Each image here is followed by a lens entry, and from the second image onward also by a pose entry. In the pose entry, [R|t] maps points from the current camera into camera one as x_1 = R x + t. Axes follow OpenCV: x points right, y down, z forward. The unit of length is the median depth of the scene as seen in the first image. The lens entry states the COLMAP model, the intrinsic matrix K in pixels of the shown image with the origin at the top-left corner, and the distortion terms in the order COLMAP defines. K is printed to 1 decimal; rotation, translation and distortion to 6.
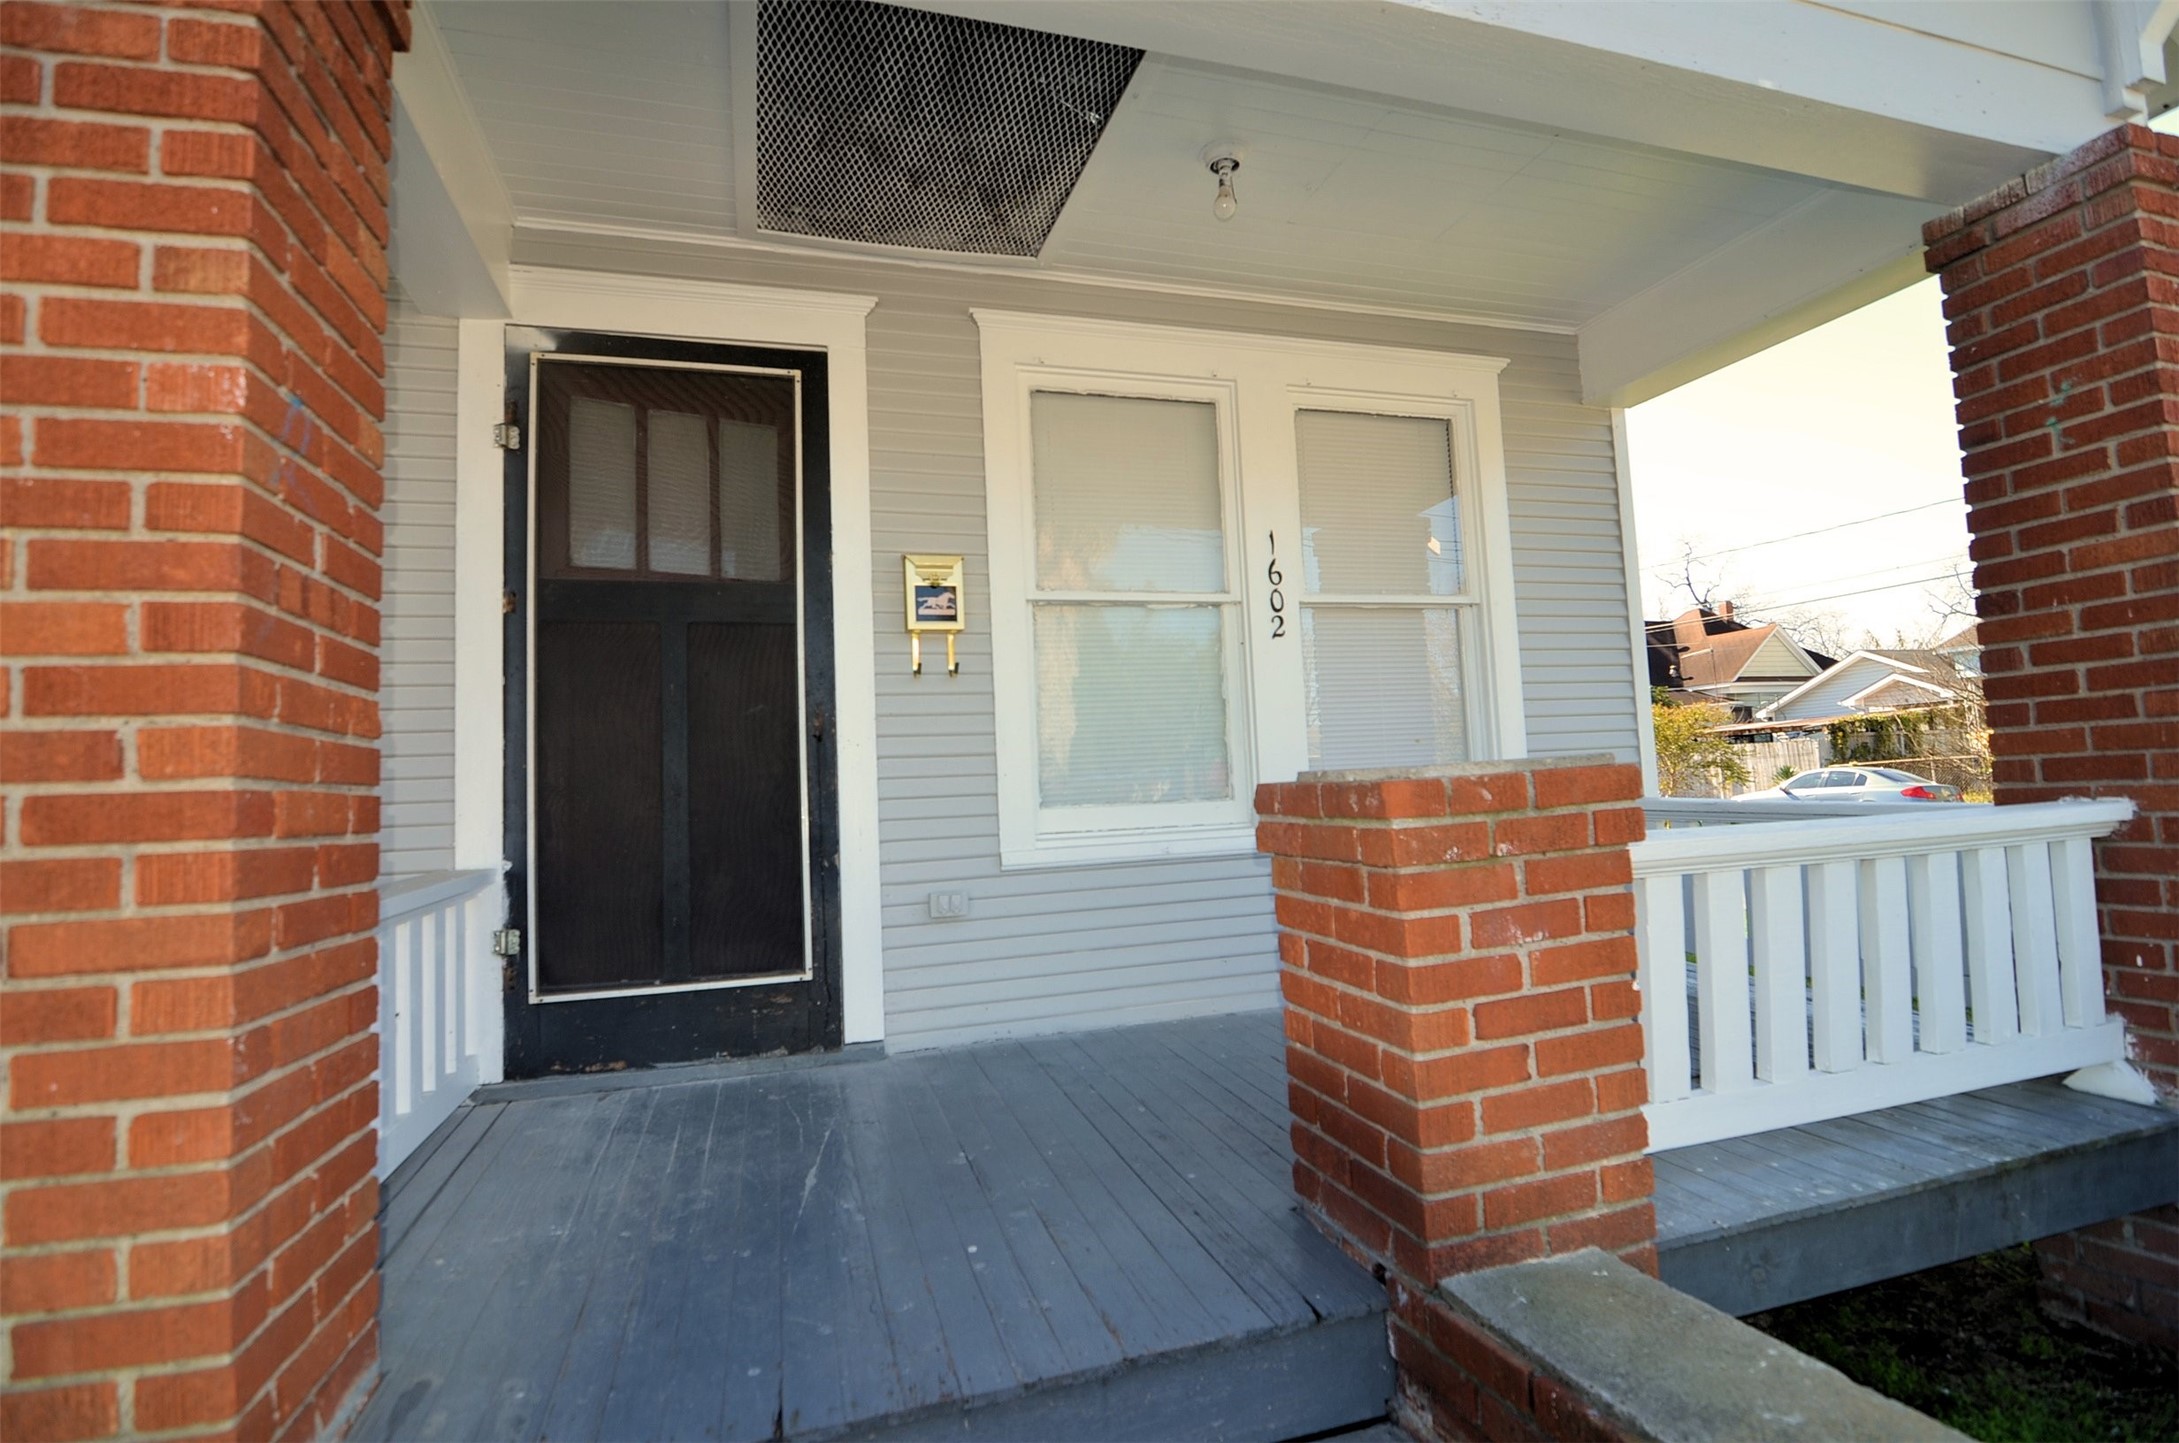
lens RADIAL K [[1050.6, 0, 1088.8], [0, 1050.6, 715.4], [0, 0, 1]] dist [-0.009986, -0.006878]
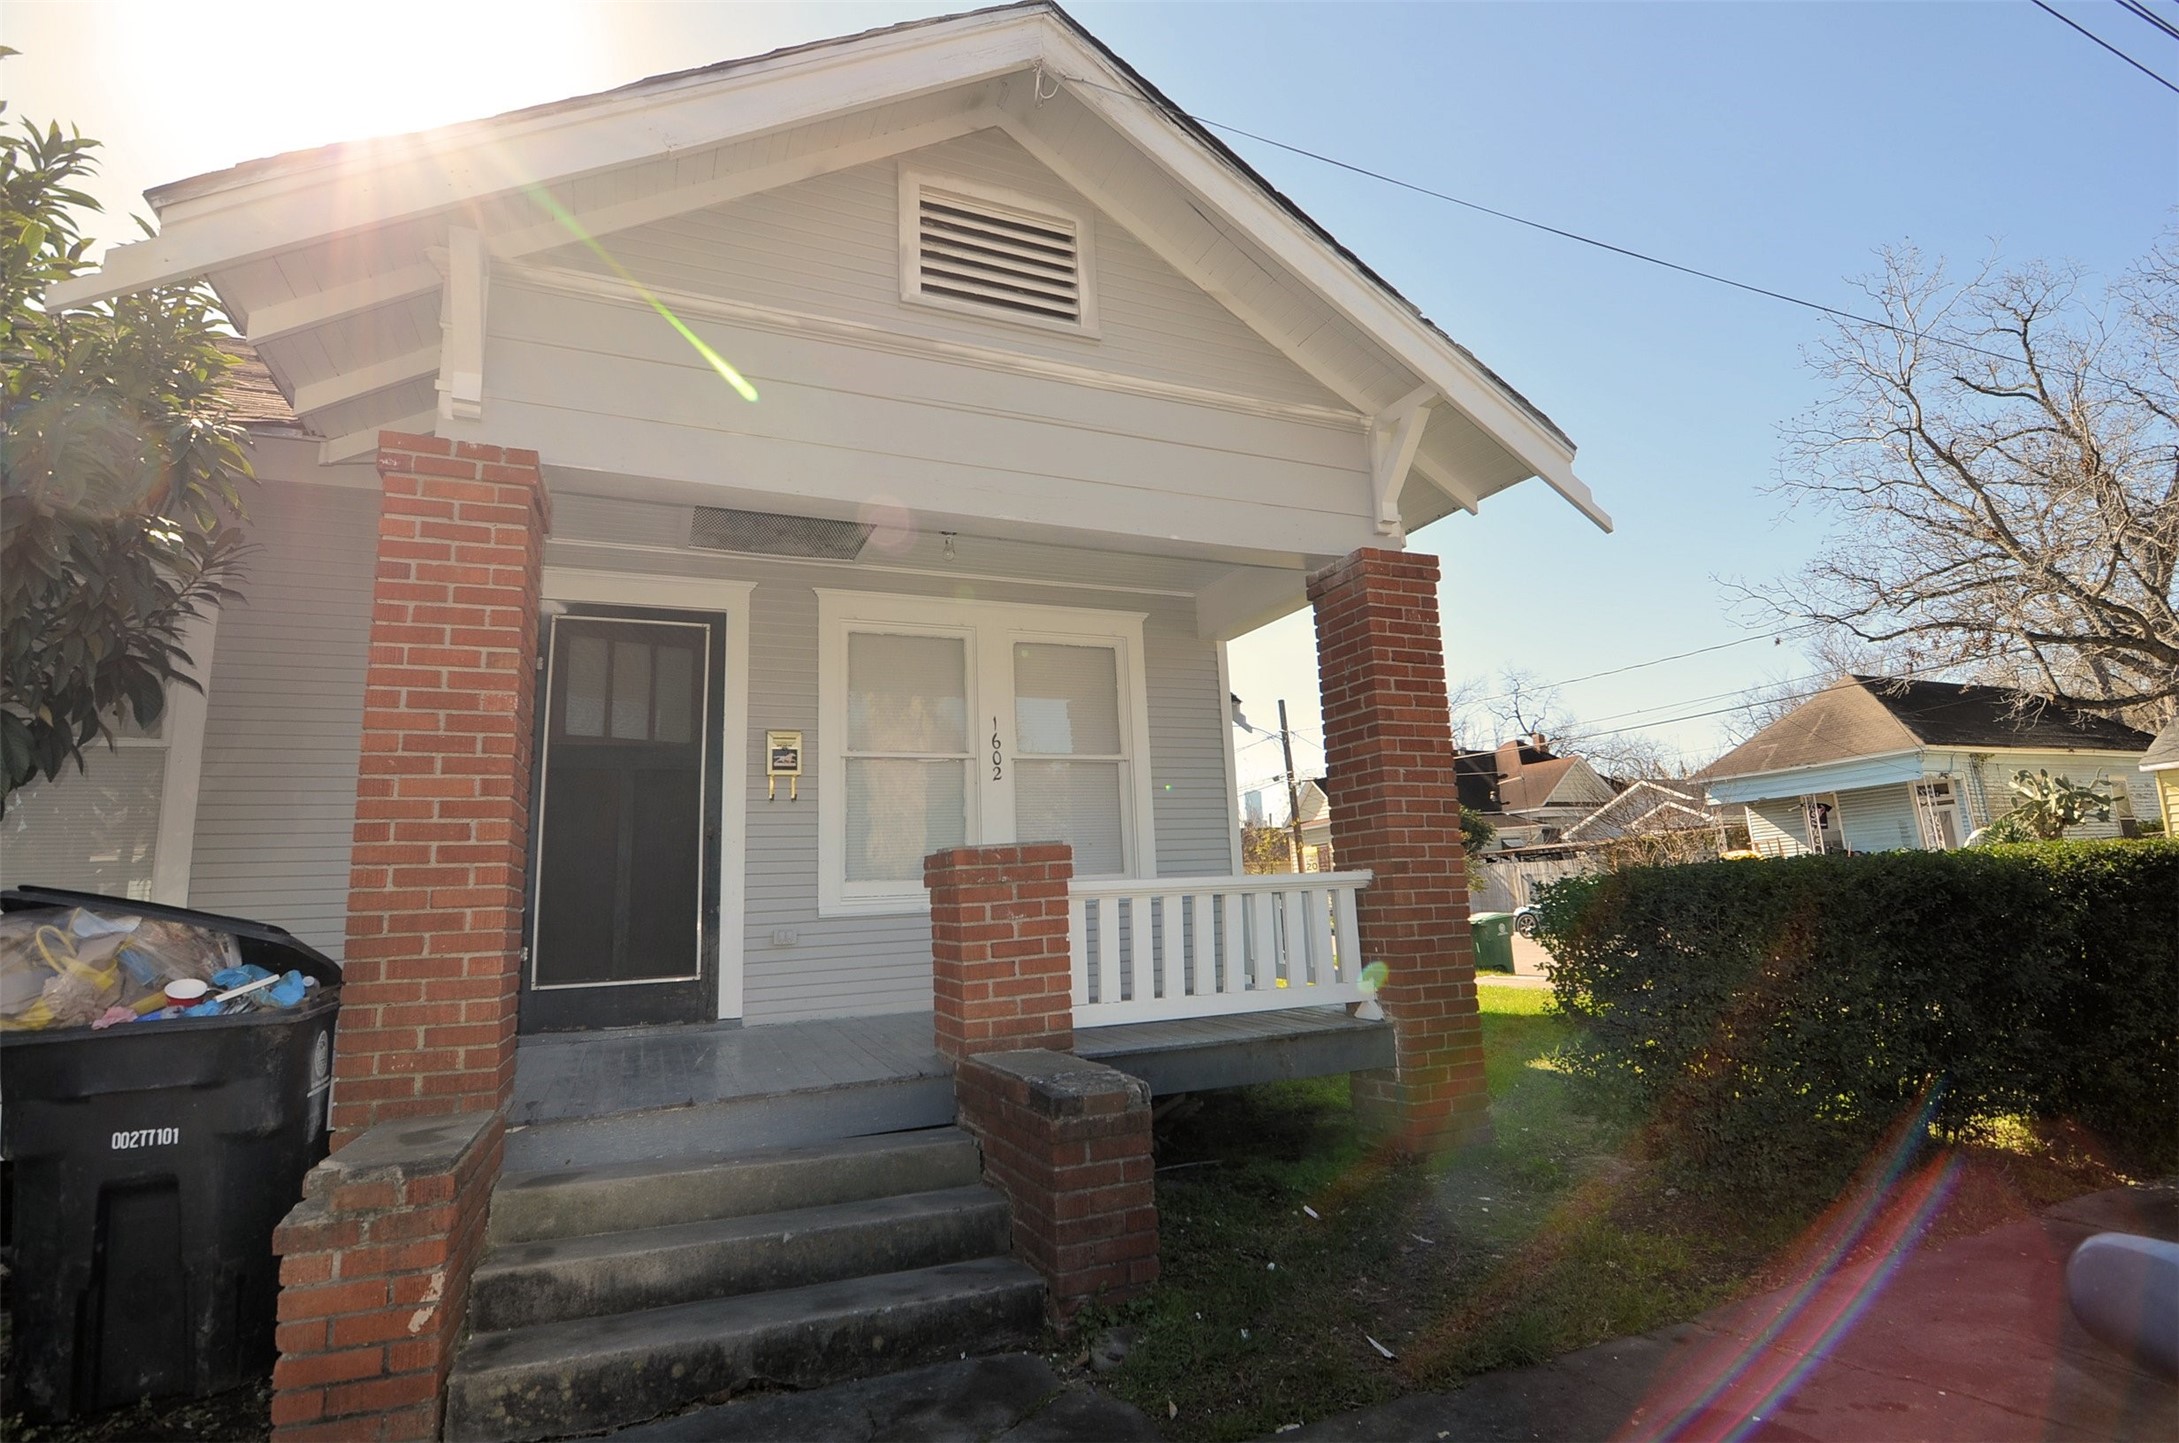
lens RADIAL K [[1050.6, 0, 1098.4], [0, 1050.6, 713.0], [0, 0, 1]] dist [-0.009986, -0.006878]
pose [[0.993161, 0.020139, 0.115006, 0.176960], [-0.006821, 0.993337, -0.115041, 0.012639], [-0.116557, 0.113470, 0.986681, -0.817880]]
